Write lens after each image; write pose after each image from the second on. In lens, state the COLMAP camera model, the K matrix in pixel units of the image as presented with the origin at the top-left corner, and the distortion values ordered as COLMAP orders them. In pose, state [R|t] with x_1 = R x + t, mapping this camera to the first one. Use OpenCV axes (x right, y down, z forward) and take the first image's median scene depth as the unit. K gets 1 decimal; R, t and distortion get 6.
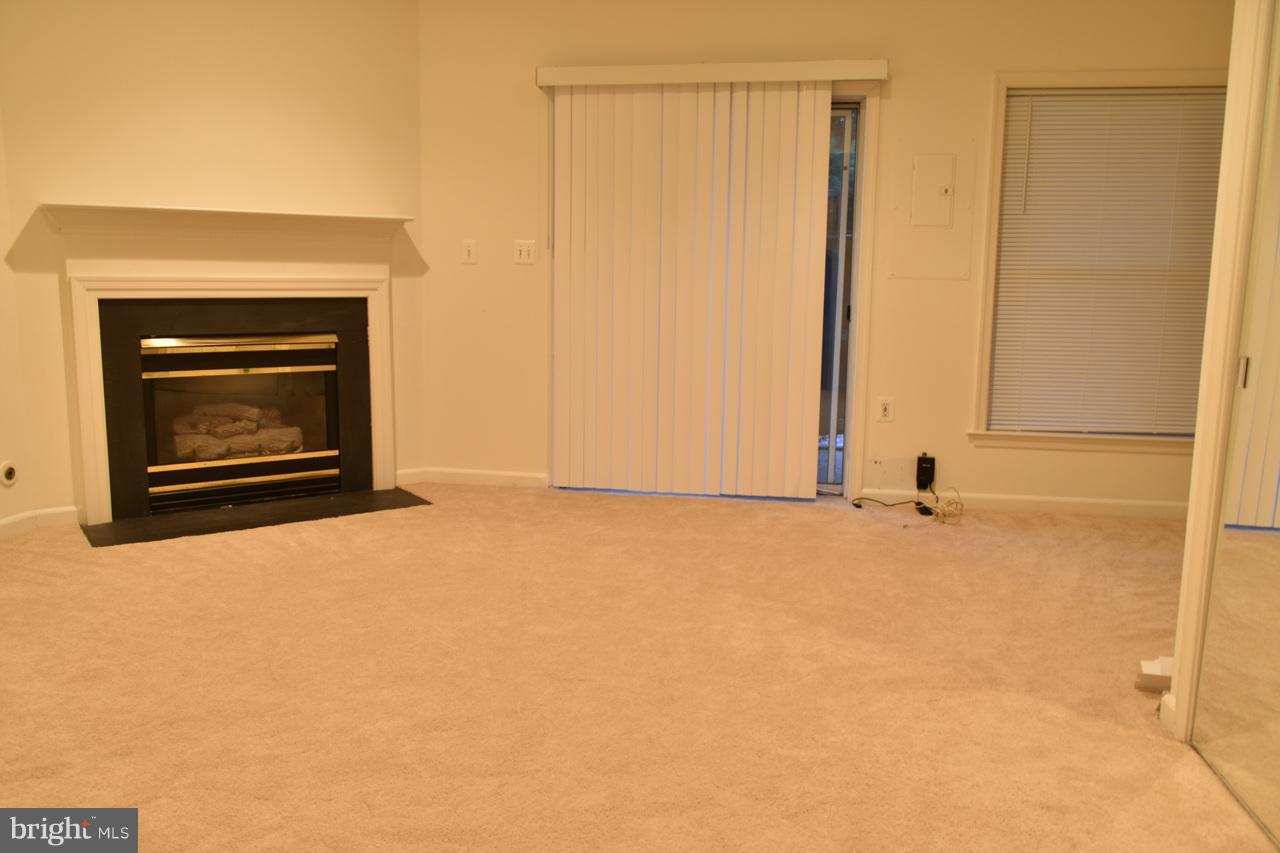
lens RADIAL K [[989.8, 0, 640.0], [0, 989.8, 426.5], [0, 0, 1]] dist [-0.023889, 0.013261]
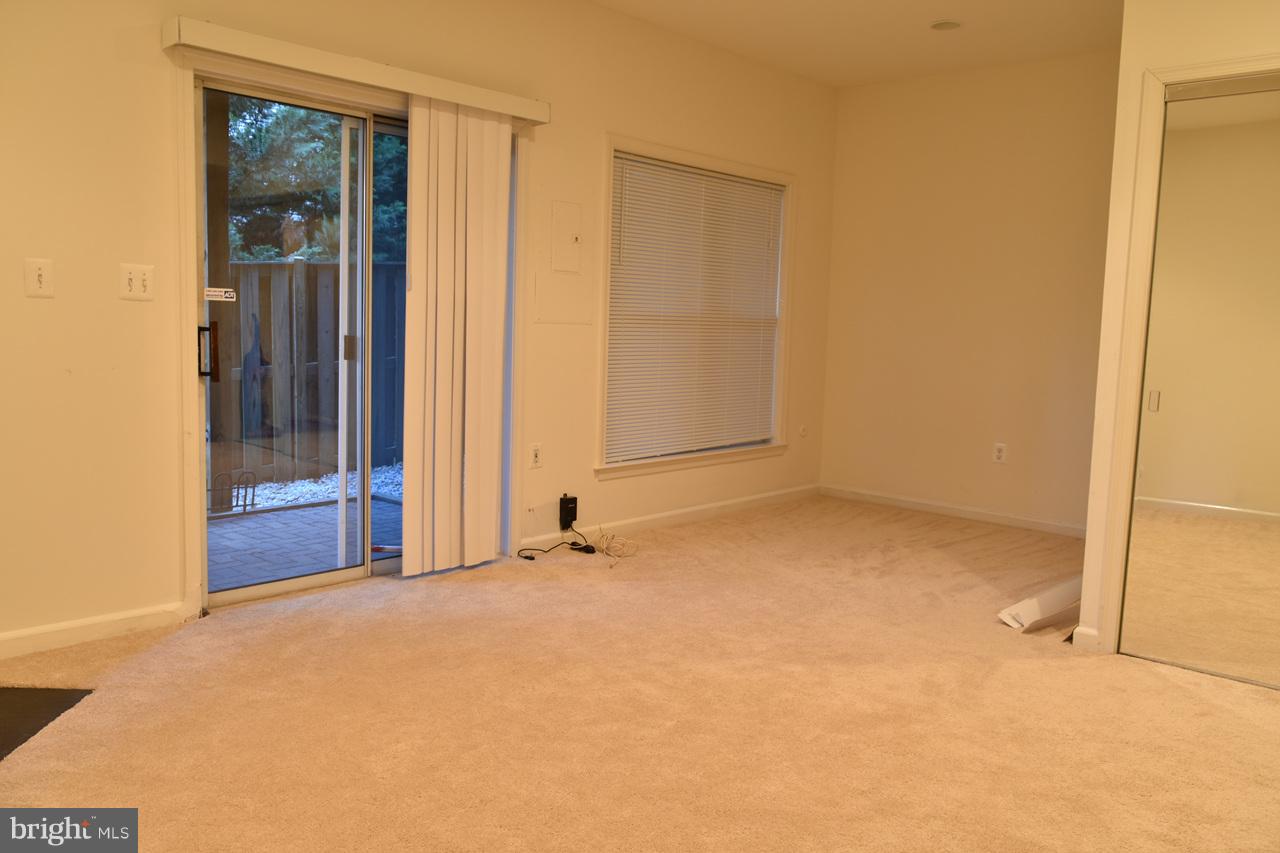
lens RADIAL K [[989.8, 0, 640.0], [0, 989.8, 426.5], [0, 0, 1]] dist [-0.023889, 0.013261]
pose [[0.553086, -0.085474, 0.828728, -0.513181], [0.101053, 0.994262, 0.035105, -0.070768], [-0.826973, 0.064329, 0.558550, 0.366820]]
